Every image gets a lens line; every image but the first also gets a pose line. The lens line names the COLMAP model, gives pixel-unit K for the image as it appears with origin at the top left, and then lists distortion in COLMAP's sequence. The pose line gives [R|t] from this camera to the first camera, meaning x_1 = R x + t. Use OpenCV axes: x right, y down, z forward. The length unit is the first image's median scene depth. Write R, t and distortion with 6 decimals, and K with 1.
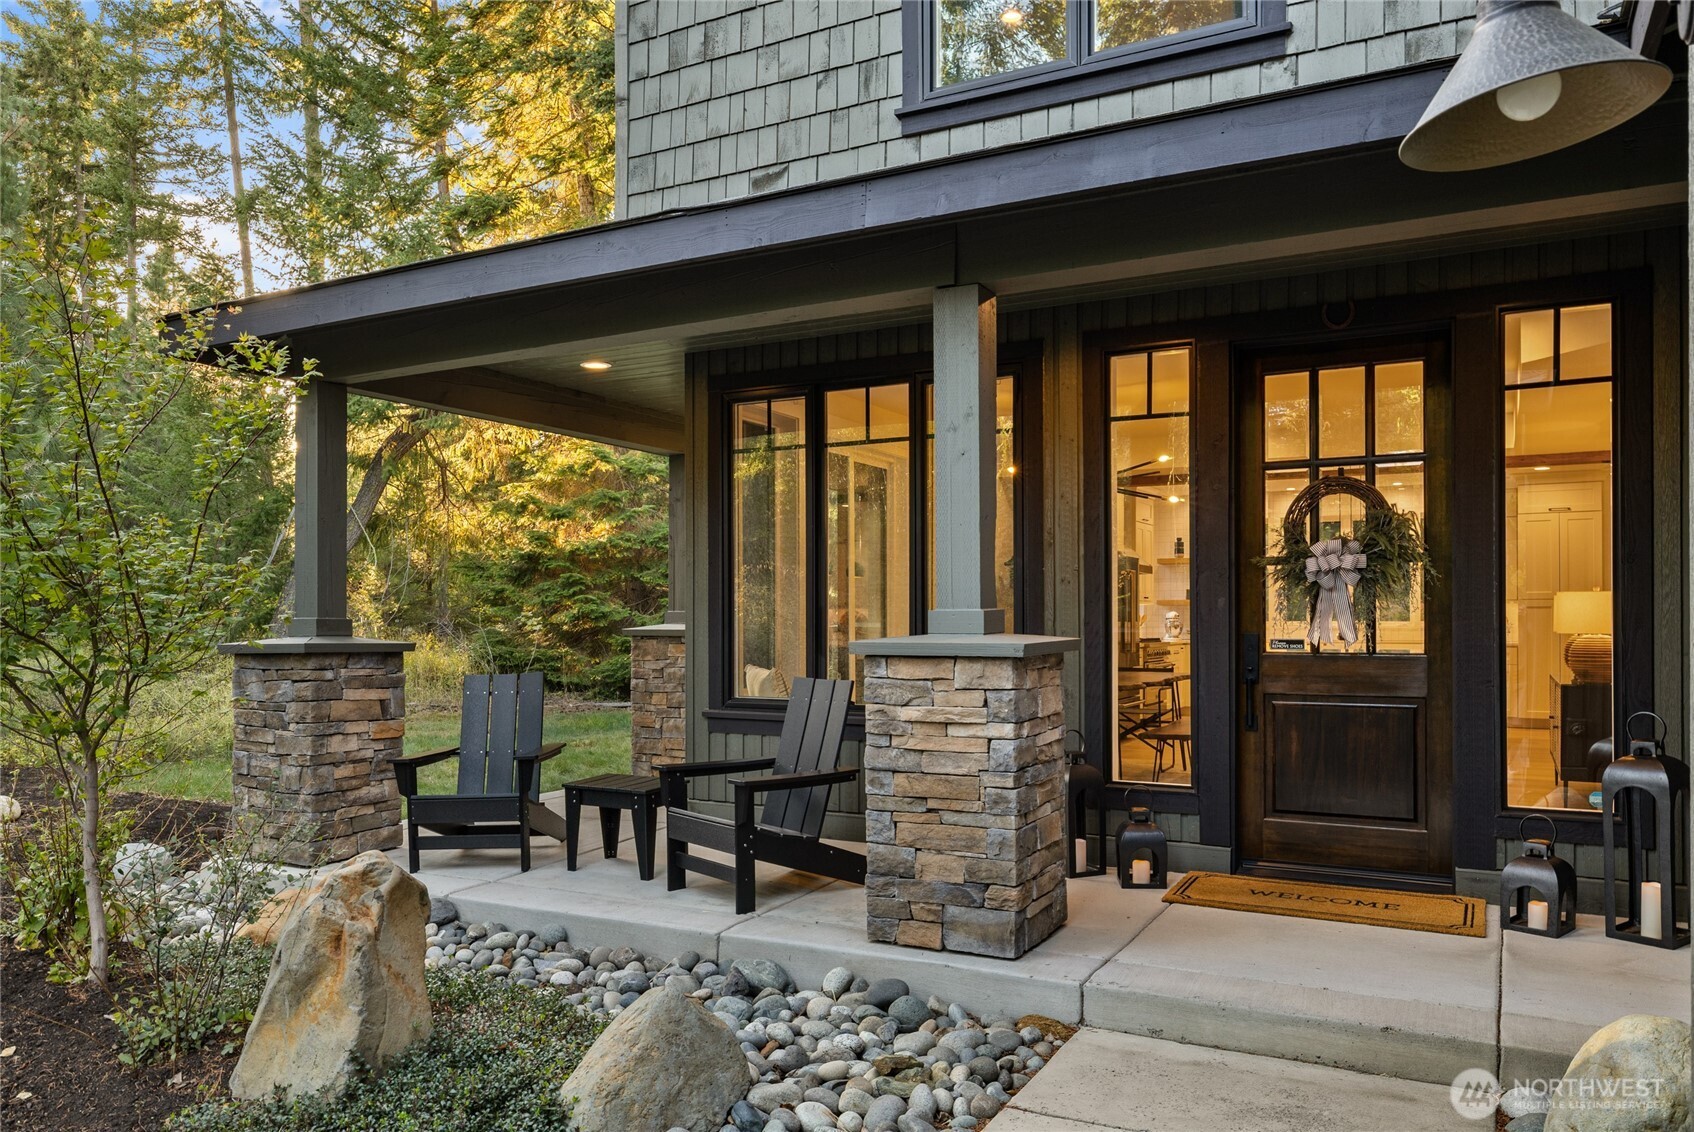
lens RADIAL K [[1317.0, 0, 849.0], [0, 1317.0, 472.3], [0, 0, 1]] dist [-0.011746, 0.006385]
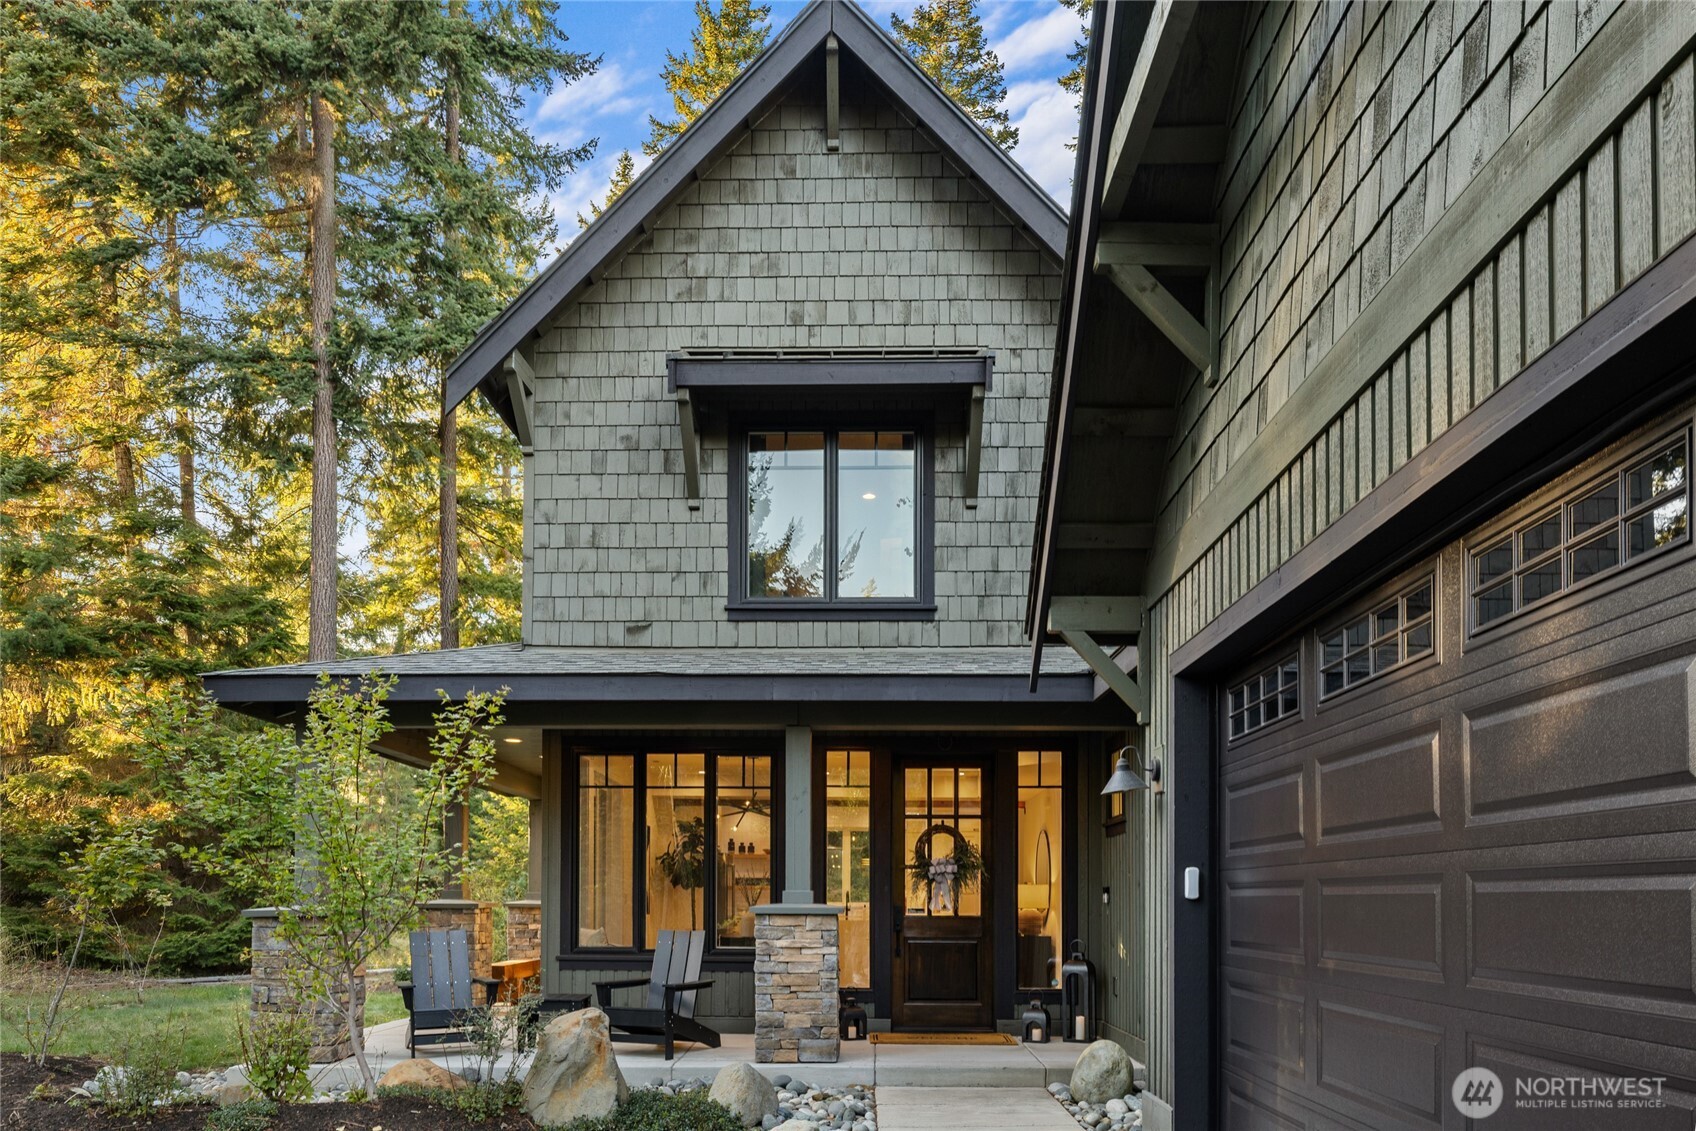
lens RADIAL K [[1318.6, 0, 850.0], [0, 1318.6, 471.7], [0, 0, 1]] dist [-0.011746, 0.006385]
pose [[0.889077, 0.148659, 0.432946, -0.751971], [-0.056375, 0.974157, -0.218724, -0.078730], [-0.454272, 0.170055, 0.874481, -0.847885]]
